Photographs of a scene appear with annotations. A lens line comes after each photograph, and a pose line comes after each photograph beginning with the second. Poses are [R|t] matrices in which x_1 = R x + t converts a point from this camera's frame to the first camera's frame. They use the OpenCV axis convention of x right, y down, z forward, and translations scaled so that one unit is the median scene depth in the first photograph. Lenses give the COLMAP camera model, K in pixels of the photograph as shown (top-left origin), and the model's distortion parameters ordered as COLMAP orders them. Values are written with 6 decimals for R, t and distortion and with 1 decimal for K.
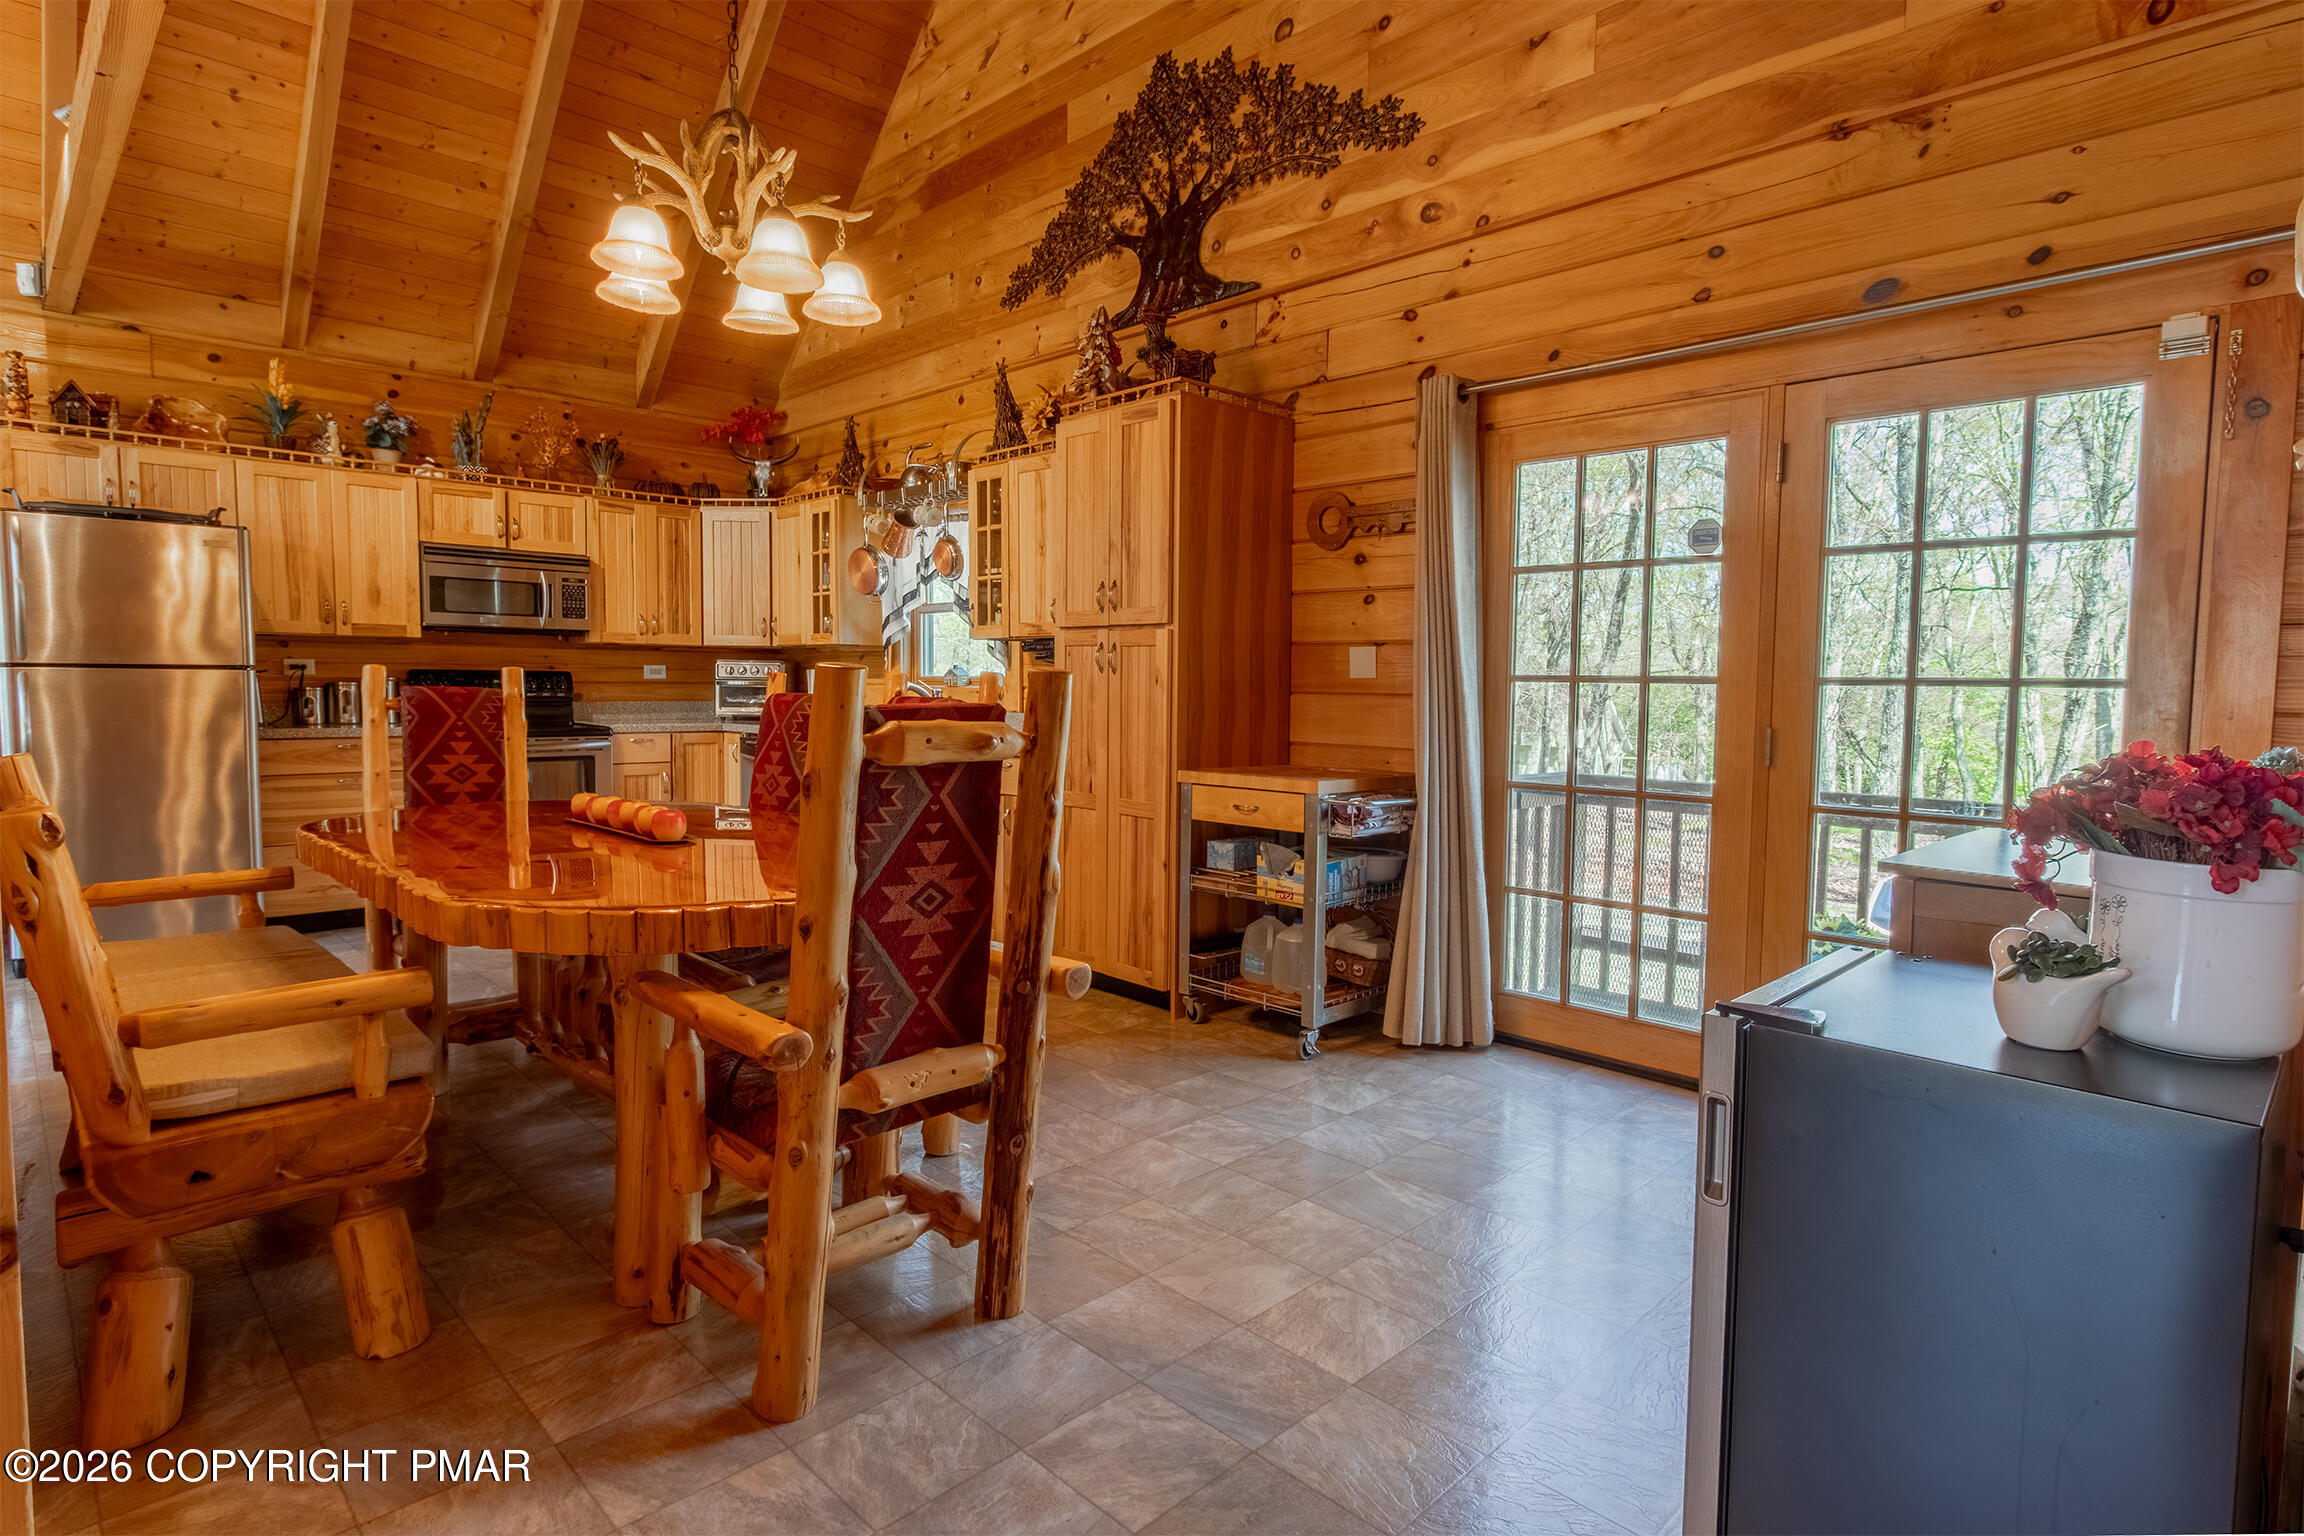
lens RADIAL K [[1185.2, 0, 1179.2], [0, 1185.2, 754.6], [0, 0, 1]] dist [-0.000160, -0.000859]
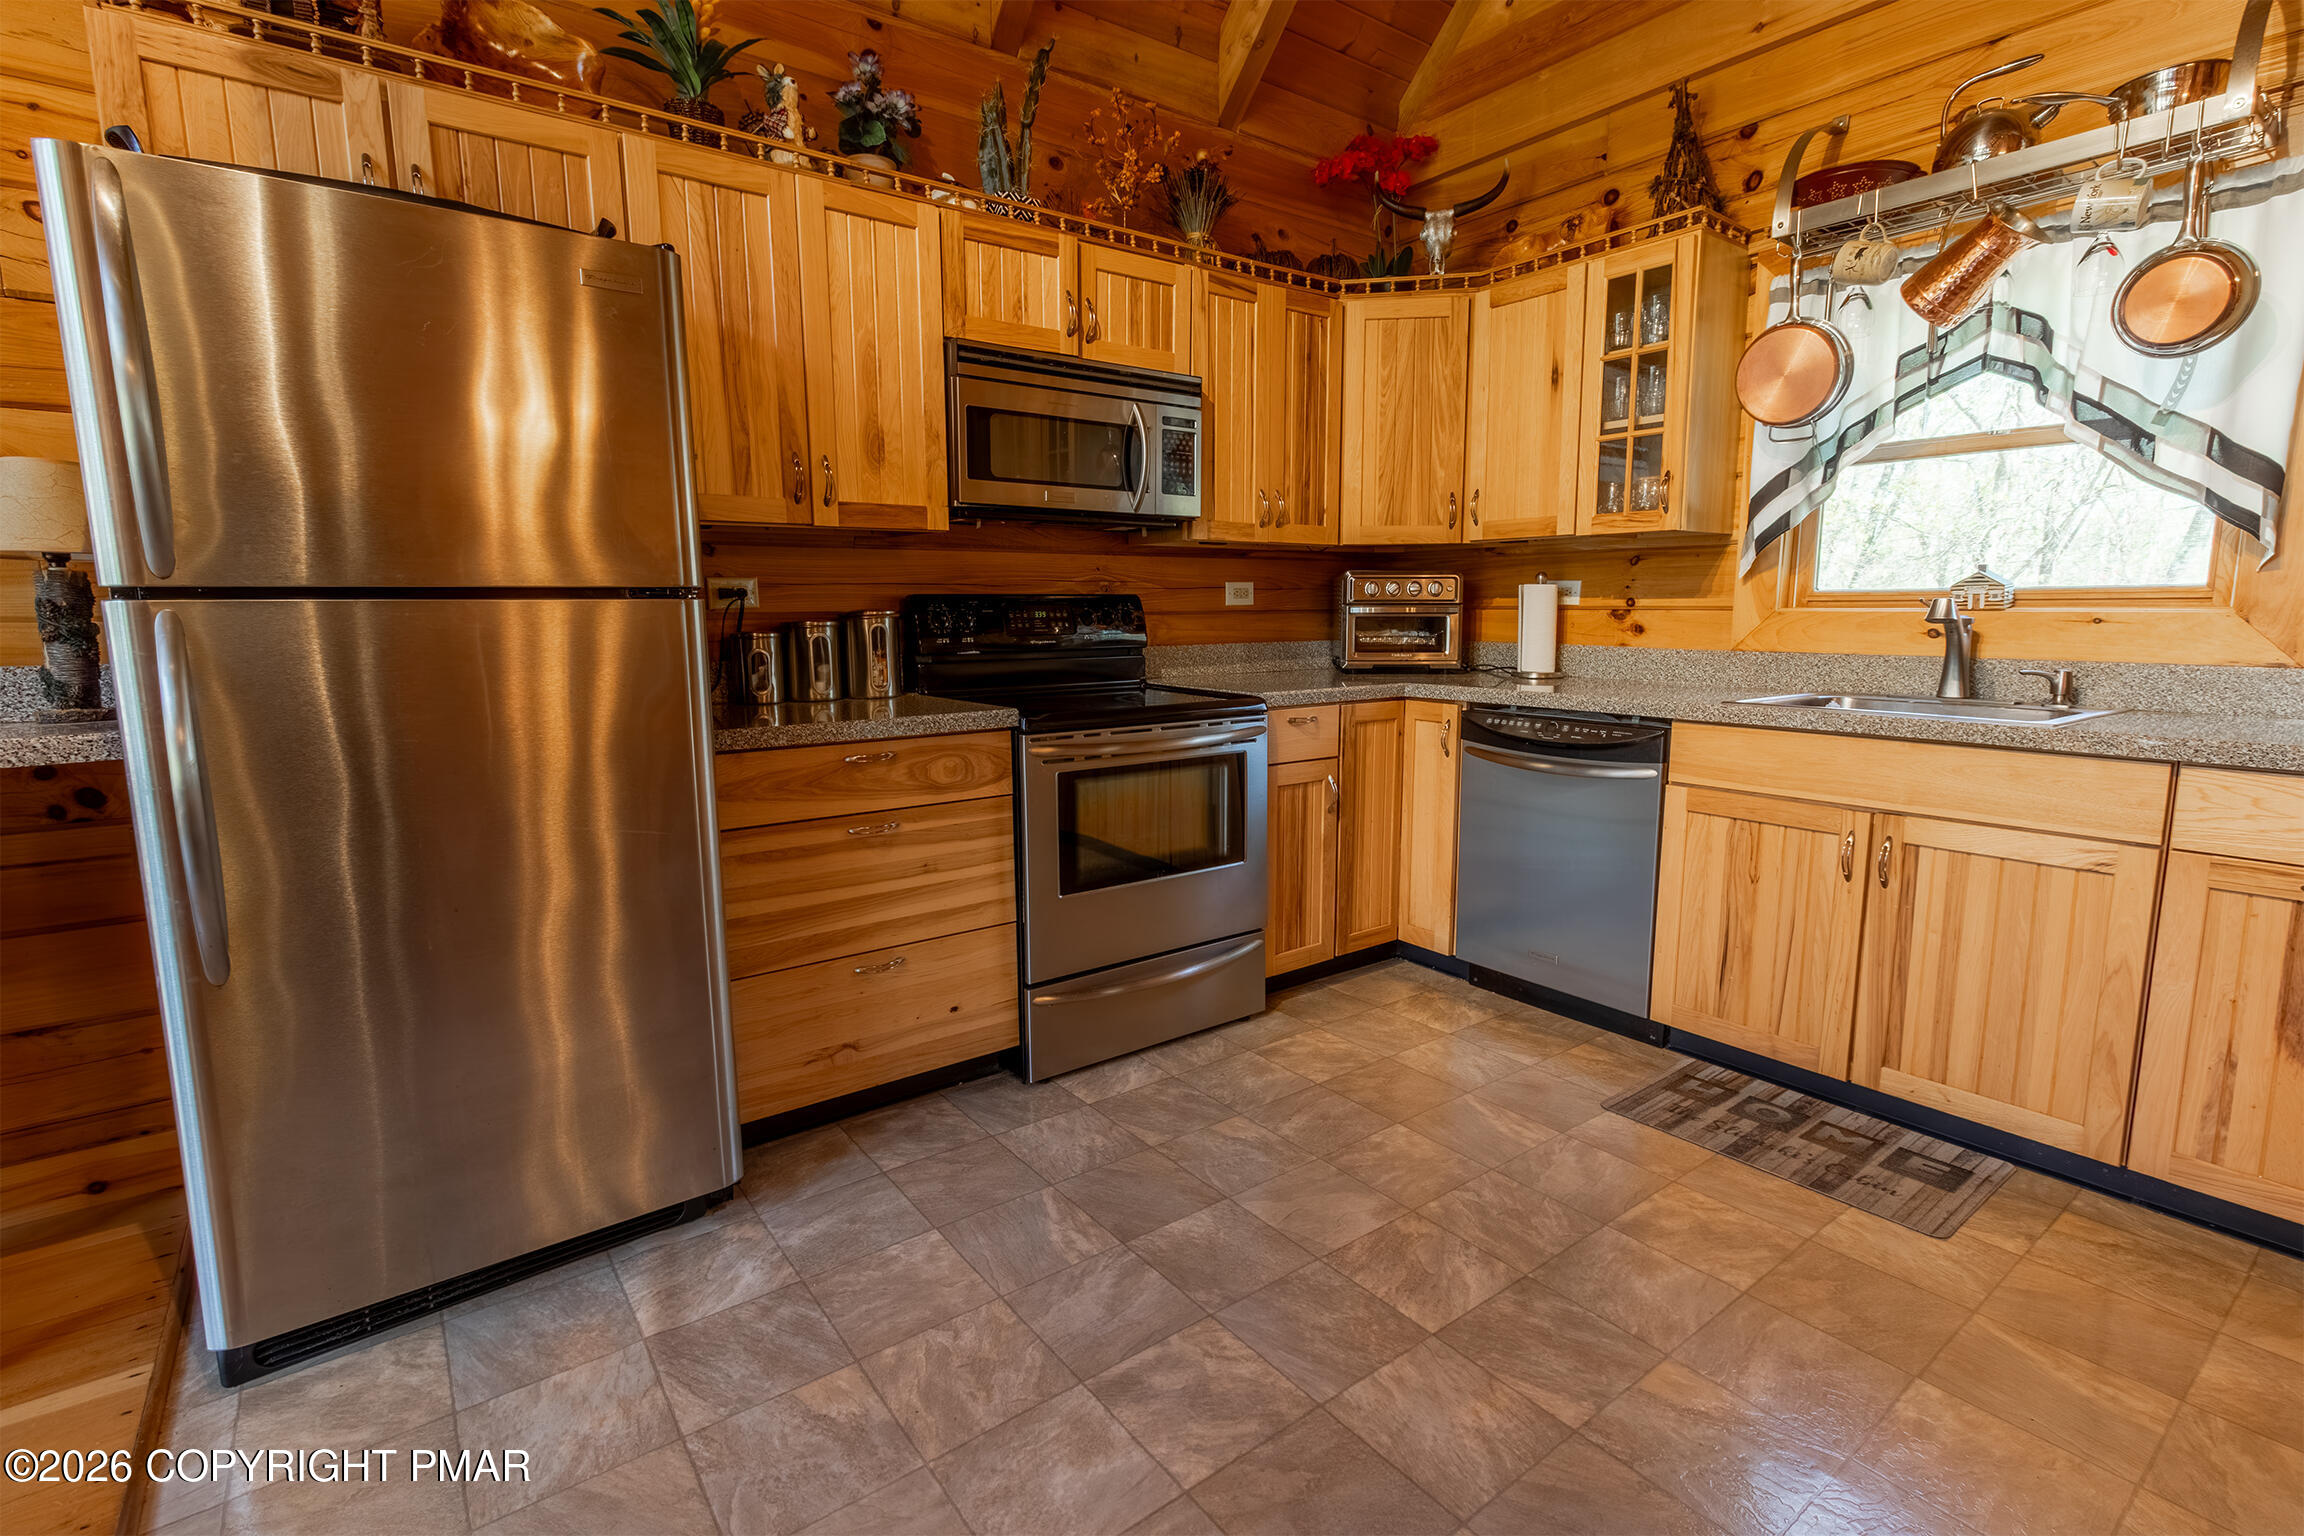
lens RADIAL K [[1080.3, 0, 1175.2], [0, 1080.3, 750.8], [0, 0, 1]] dist [0.004226, 0.000187]
pose [[0.990288, 0.001068, -0.139030, -0.496226], [0.009066, 0.997346, 0.072235, -0.038141], [0.138738, -0.072794, 0.987650, 0.565427]]
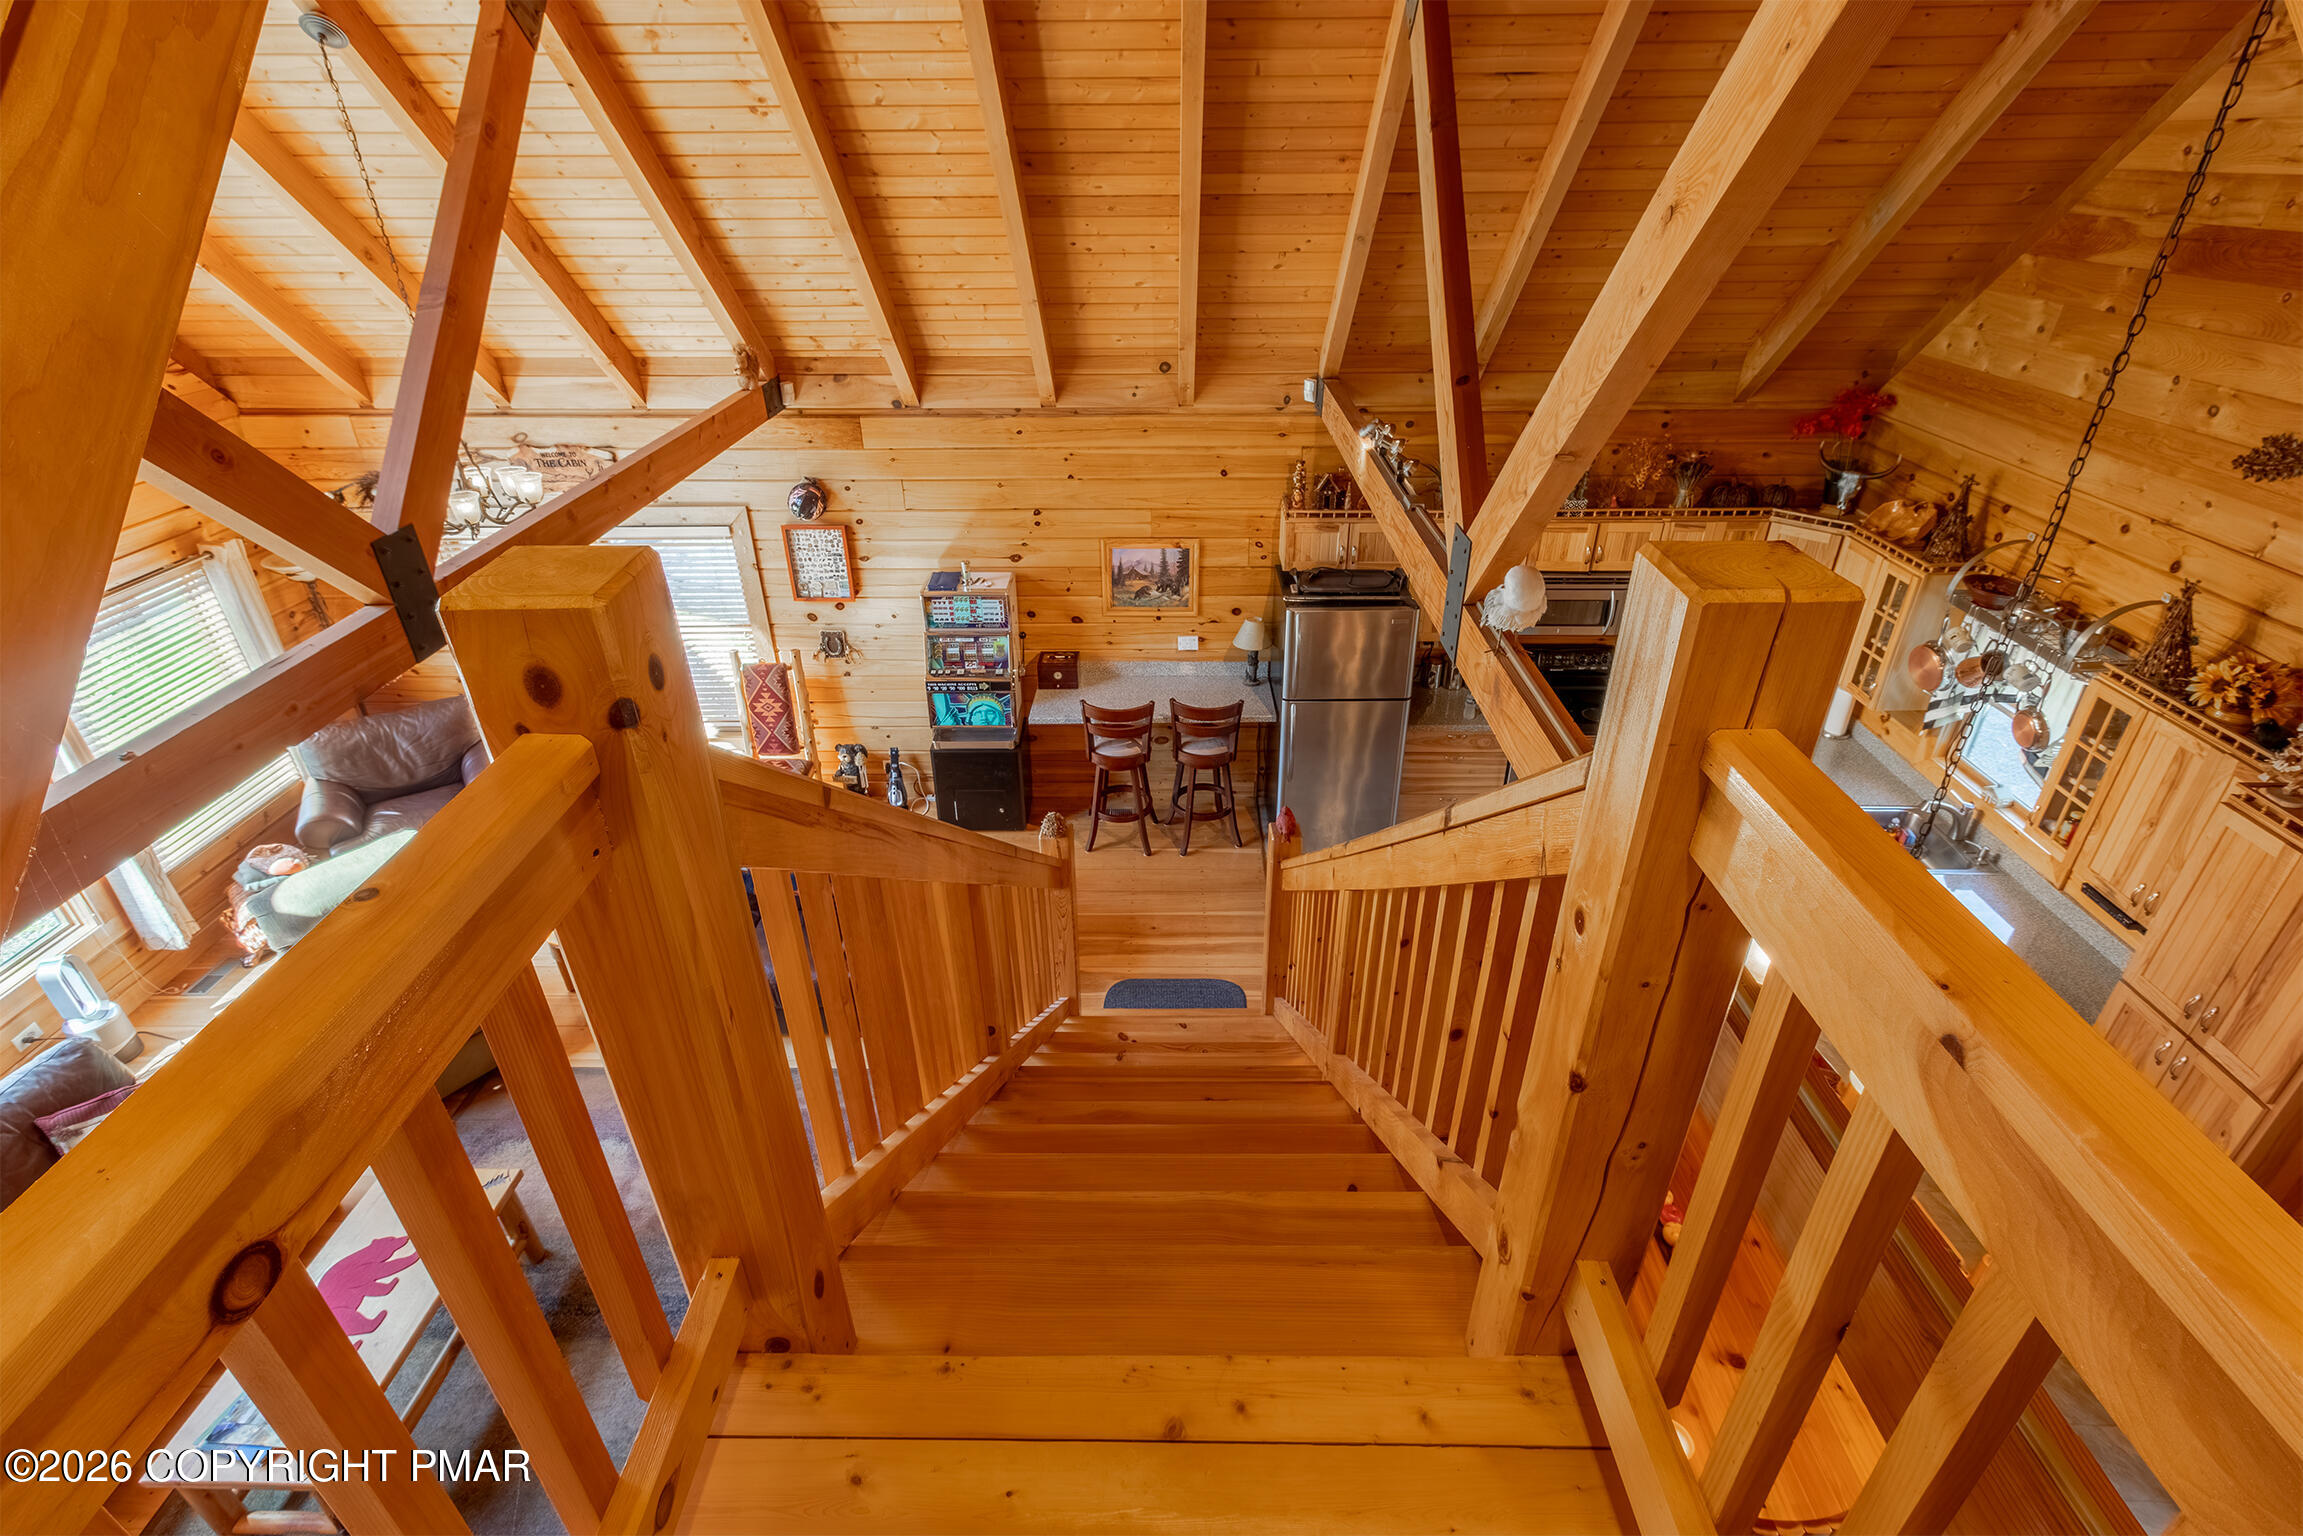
lens RADIAL K [[1079.8, 0, 1158.5], [0, 1079.8, 763.4], [0, 0, 1]] dist [0.004226, 0.000187]
pose [[0.689104, 0.342065, -0.638848, -0.114433], [-0.025201, 0.892359, 0.450622, -0.519088], [0.724224, -0.294426, 0.623548, -0.052071]]
